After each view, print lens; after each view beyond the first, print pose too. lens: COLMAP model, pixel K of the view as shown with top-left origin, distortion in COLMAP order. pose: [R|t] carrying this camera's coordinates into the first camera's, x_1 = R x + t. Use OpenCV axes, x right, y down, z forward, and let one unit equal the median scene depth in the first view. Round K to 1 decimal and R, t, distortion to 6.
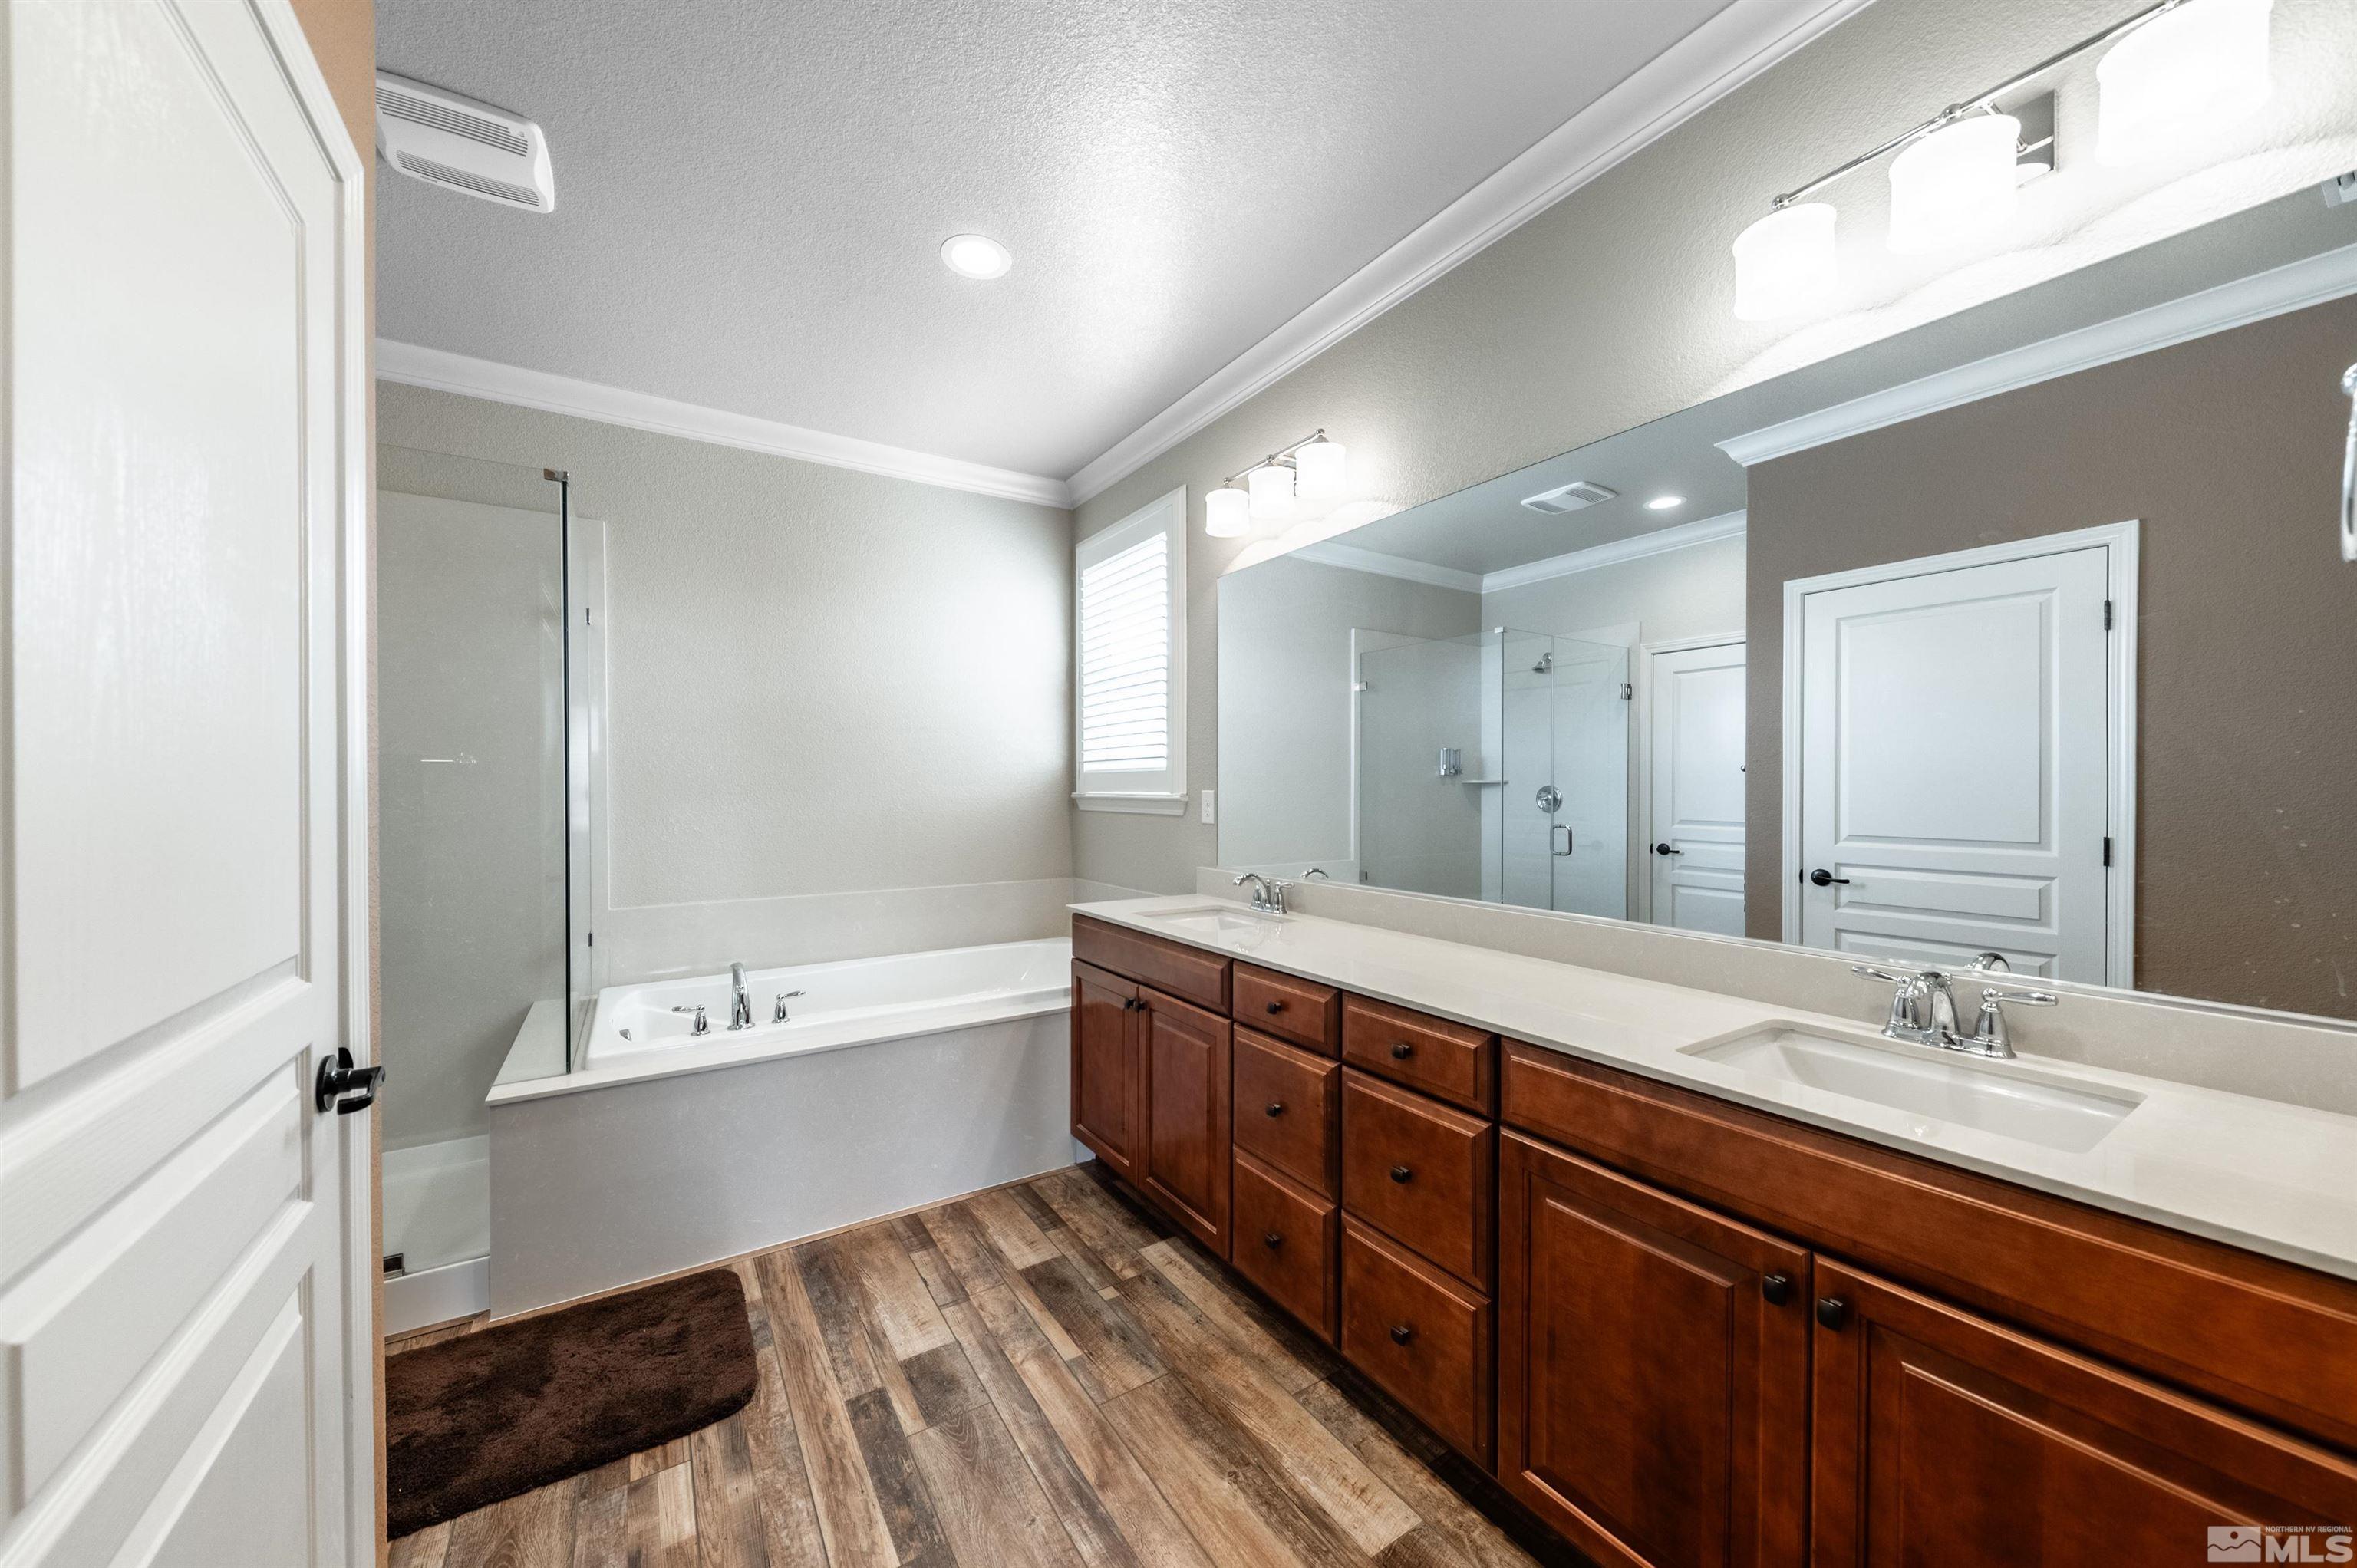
lens RADIAL K [[823.0, 0, 1169.8], [0, 823.0, 792.5], [0, 0, 1]] dist [0.006295, -0.001009]
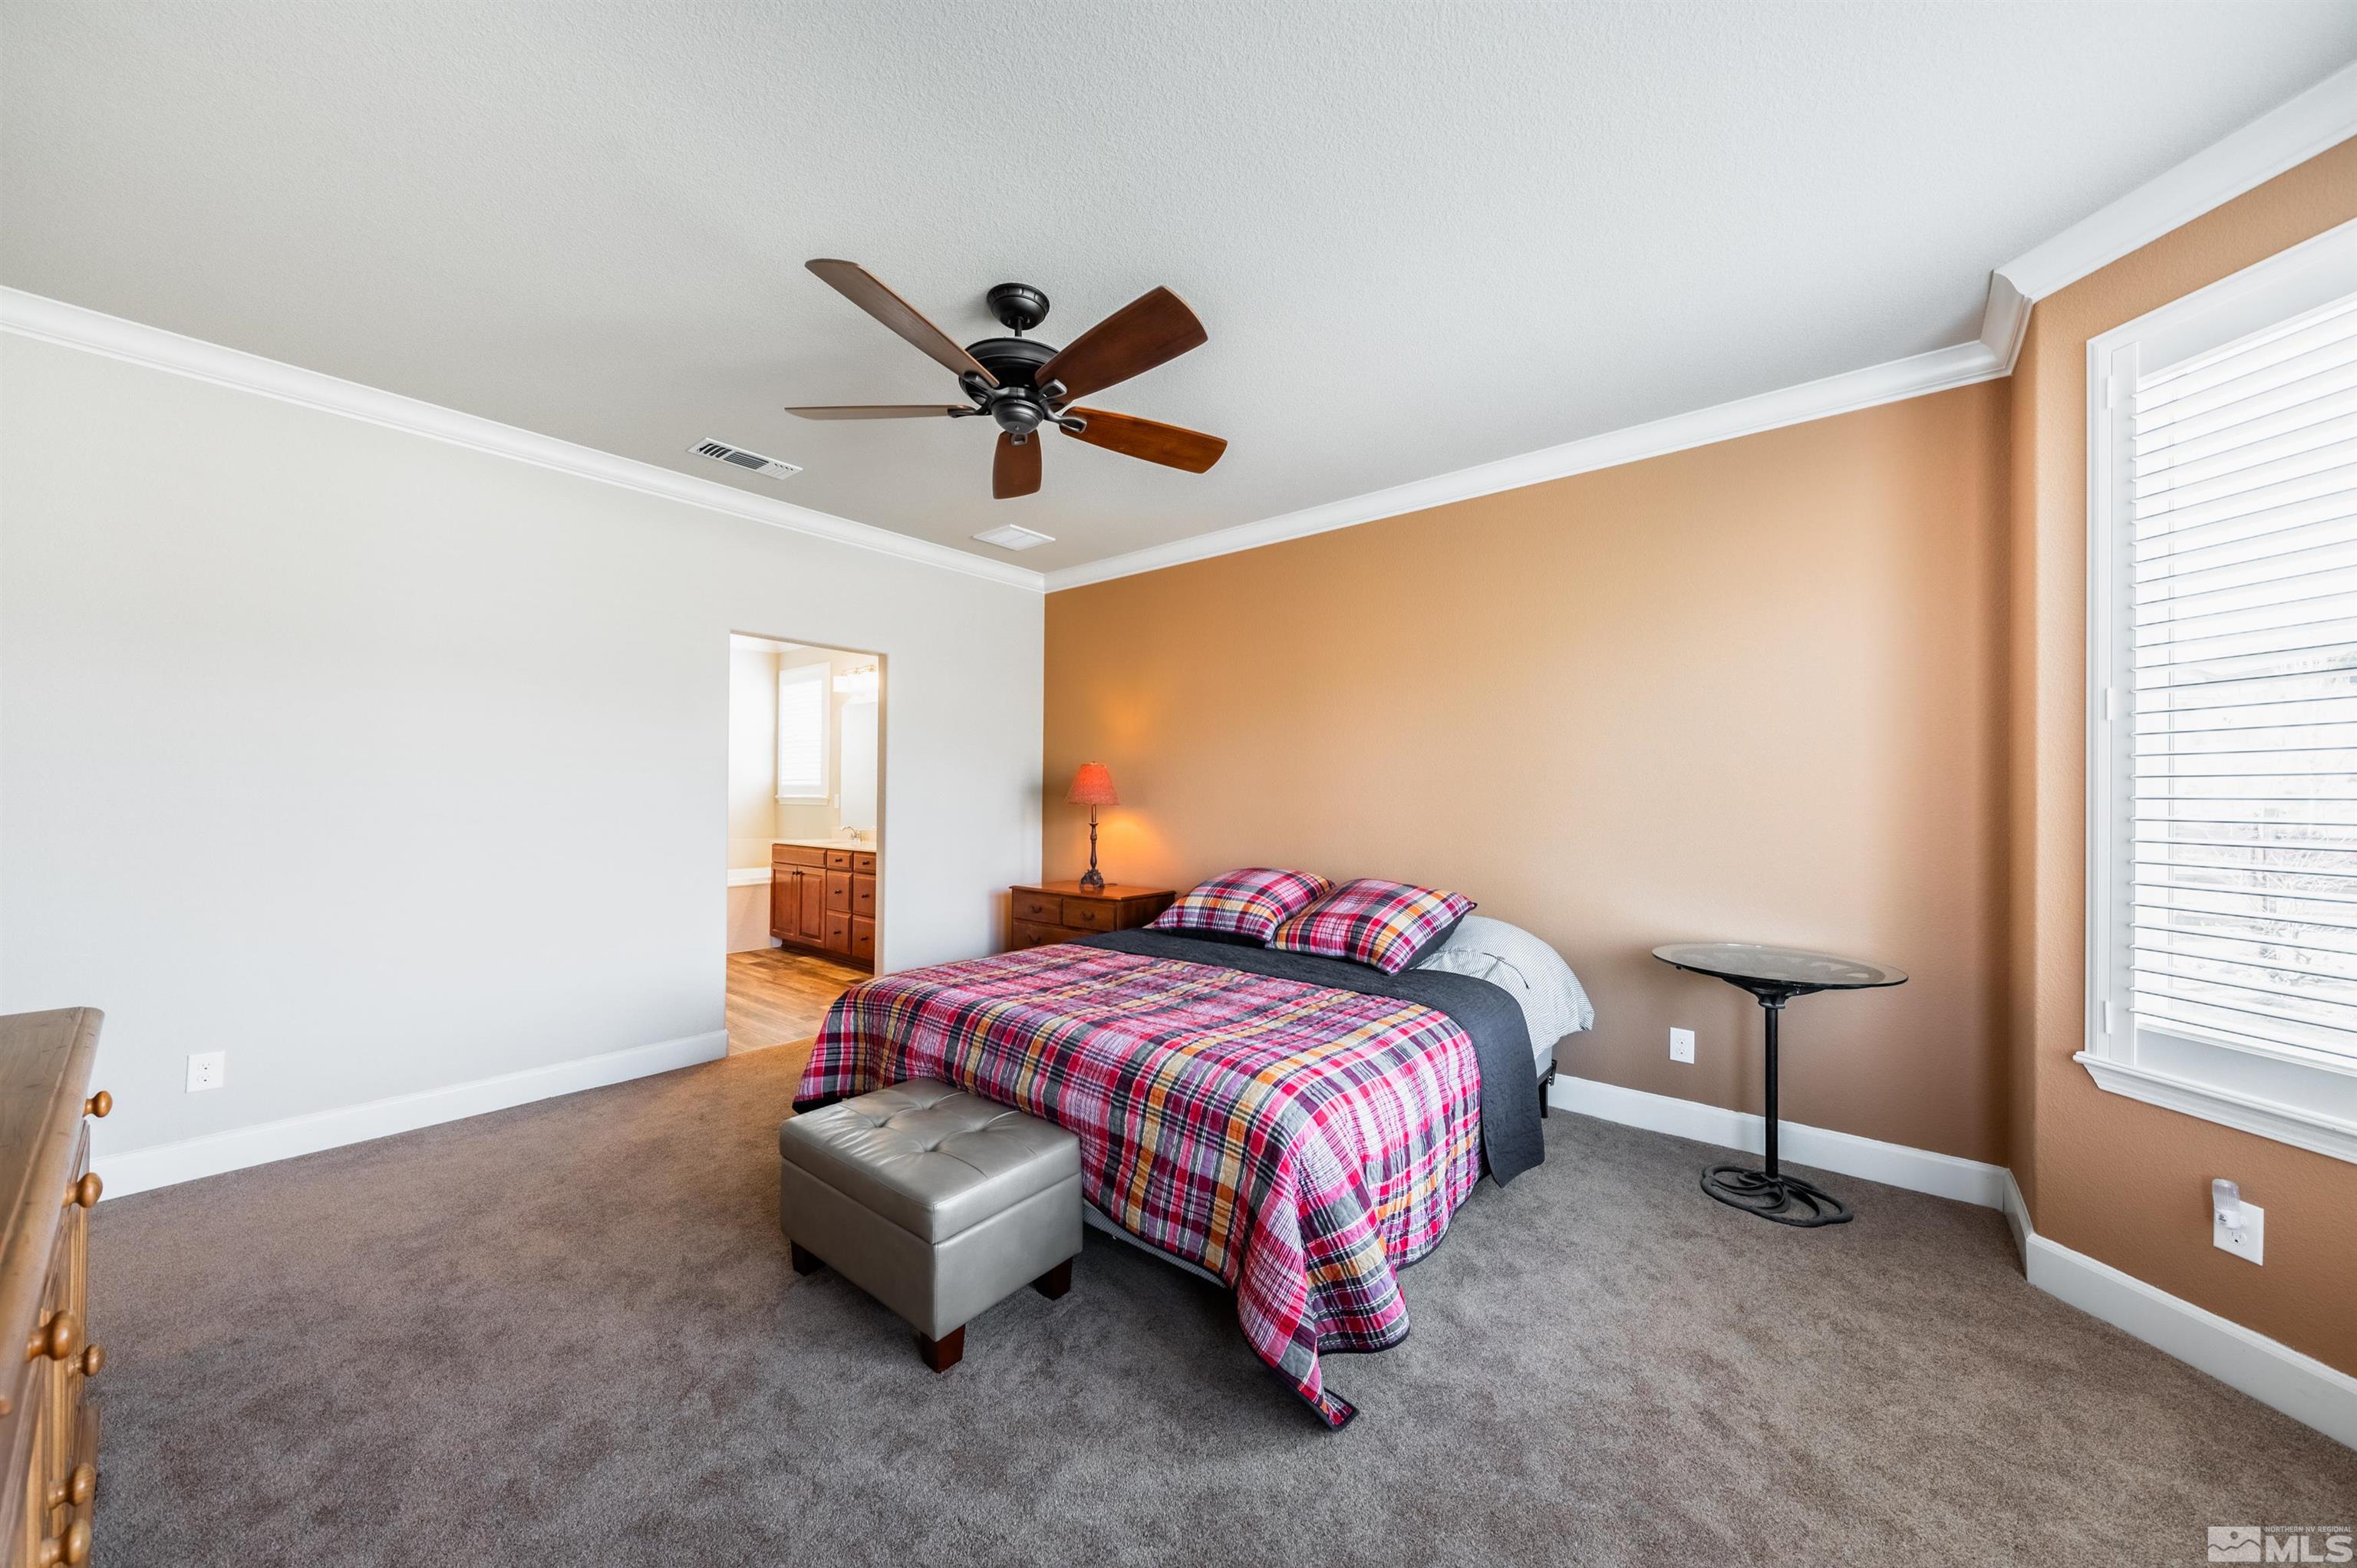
lens RADIAL K [[823.0, 0, 1179.9], [0, 823.0, 783.0], [0, 0, 1]] dist [0.006295, -0.001009]
pose [[0.949409, 0.009795, 0.313889, 0.267135], [-0.005220, 0.999868, -0.015410, -0.004970], [-0.313999, 0.012992, 0.949334, -1.741815]]
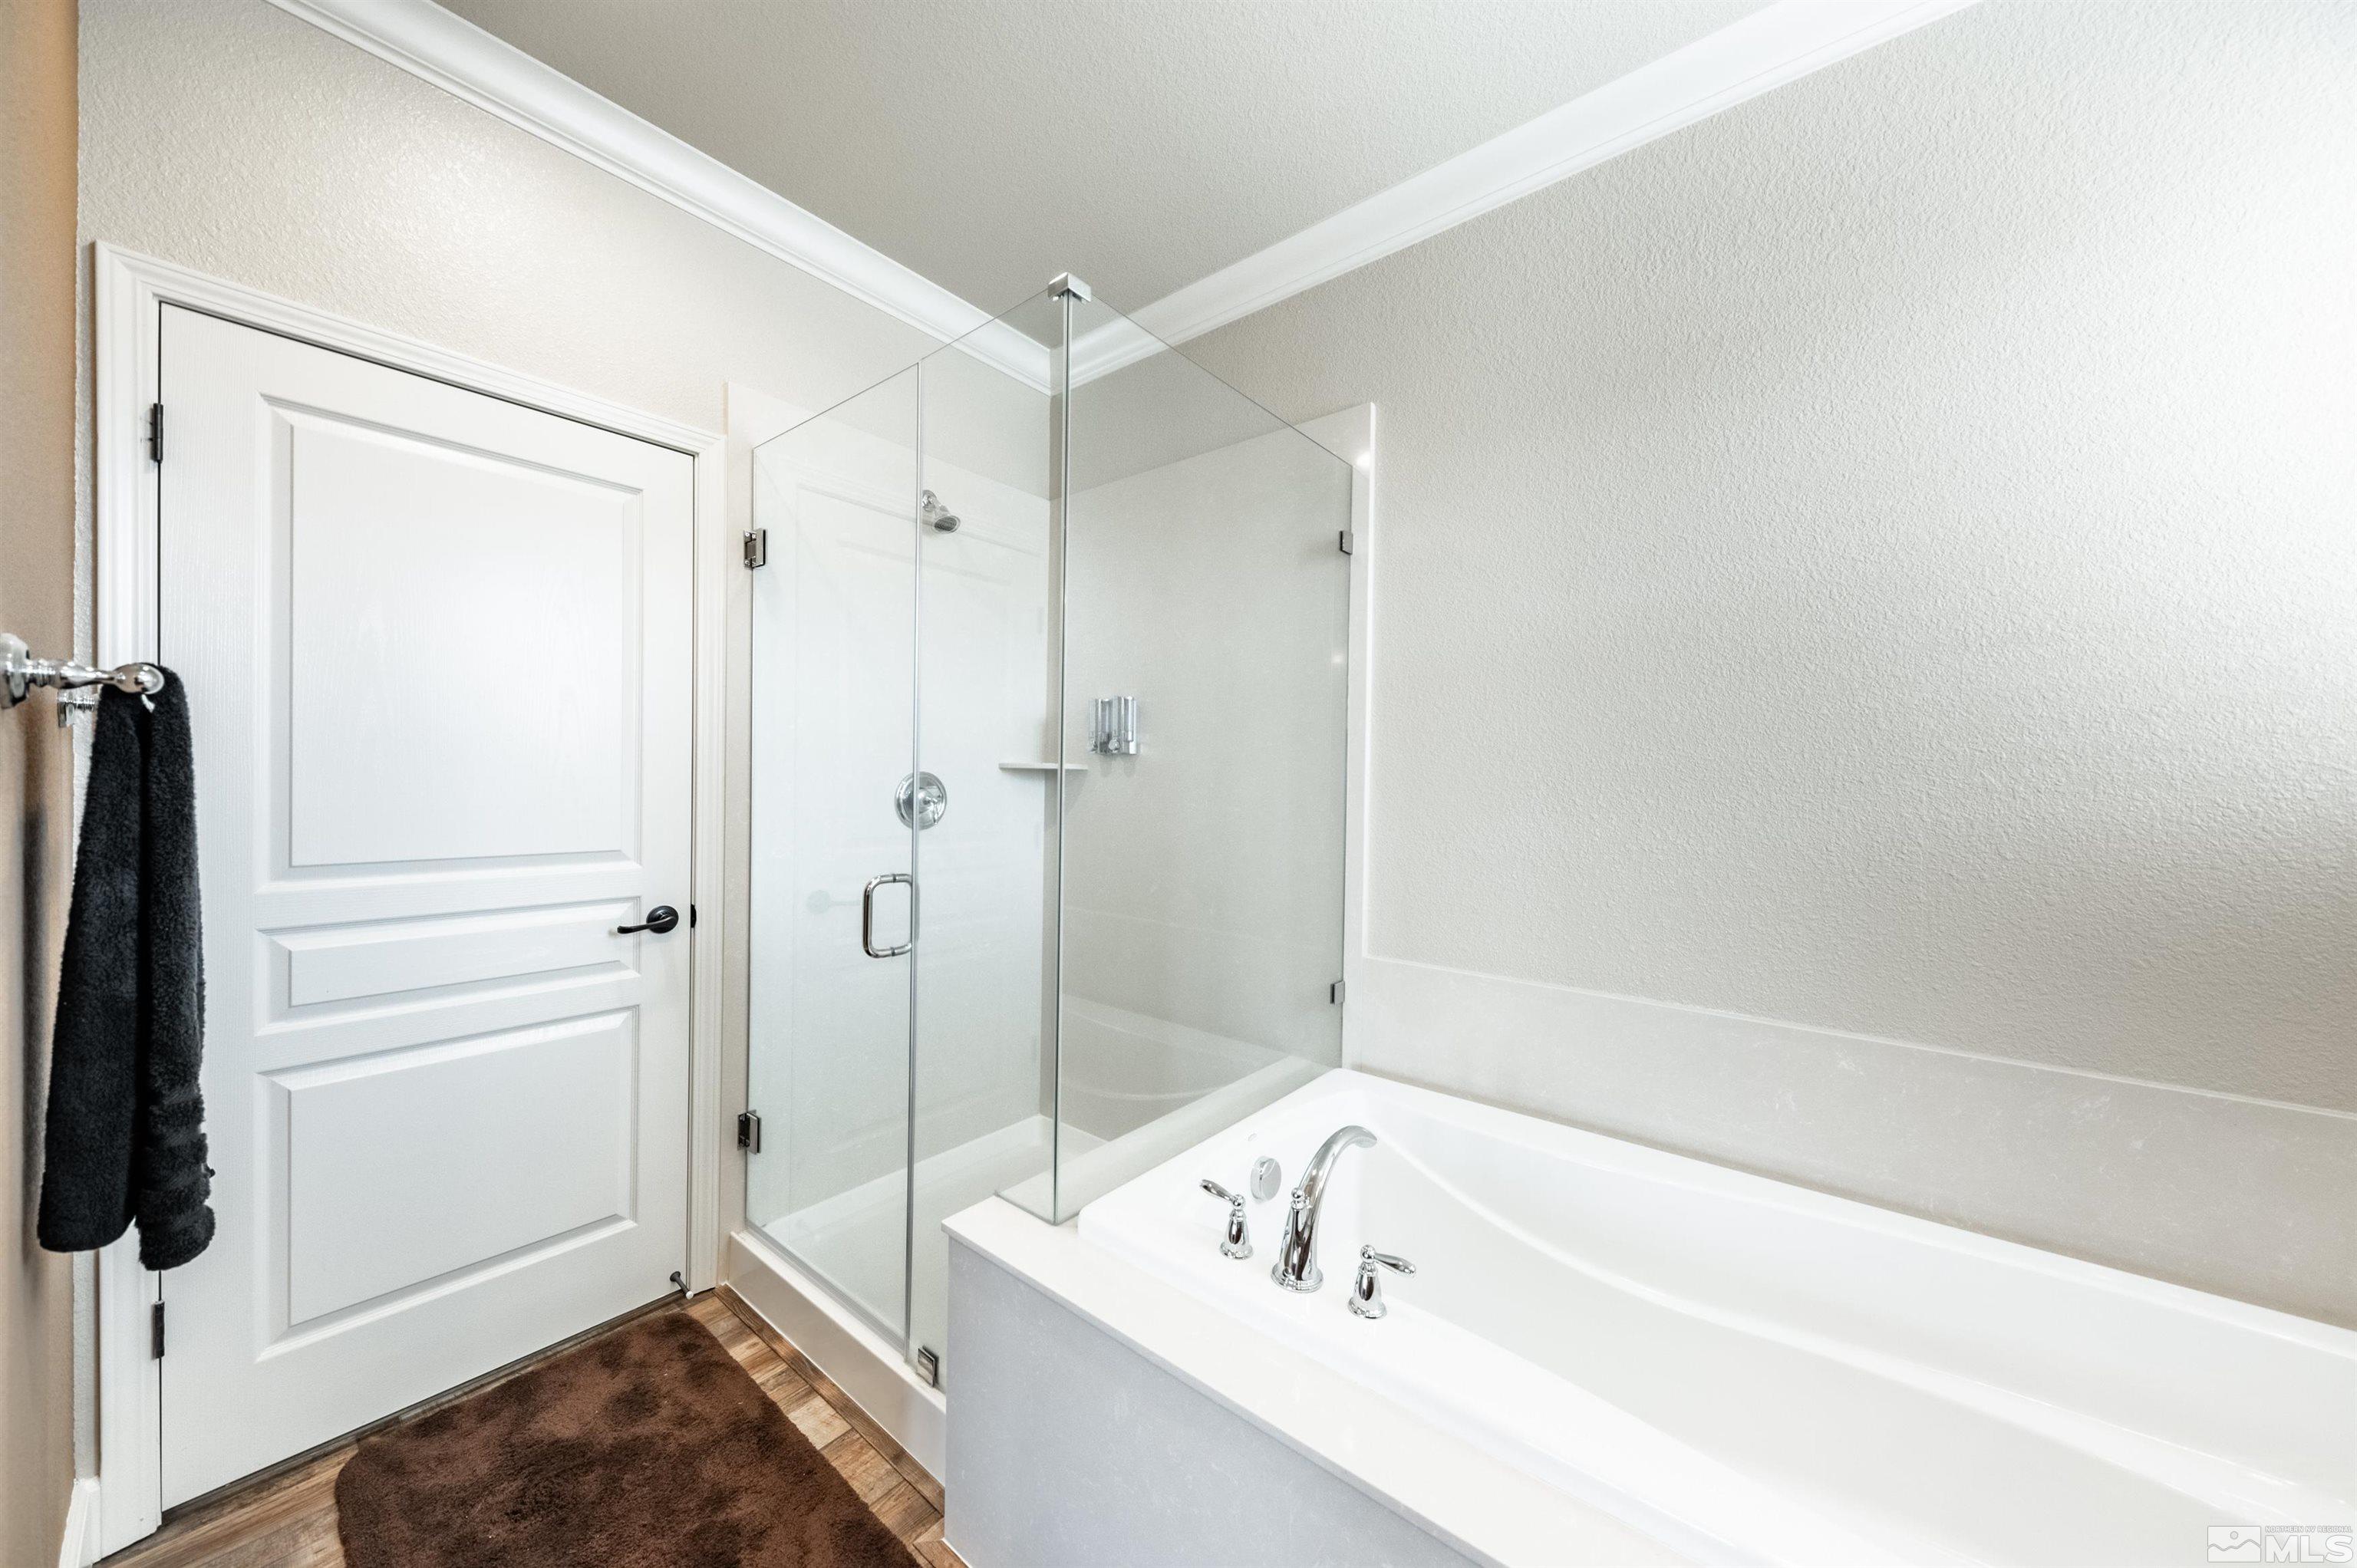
lens RADIAL K [[823.0, 0, 1182.3], [0, 823.0, 789.6], [0, 0, 1]] dist [0.006295, -0.001009]
pose [[0.311810, 0.016731, -0.949997, -0.082247], [-0.023337, 0.999678, 0.009946, 0.001696], [0.949858, 0.019069, 0.312100, 0.657657]]
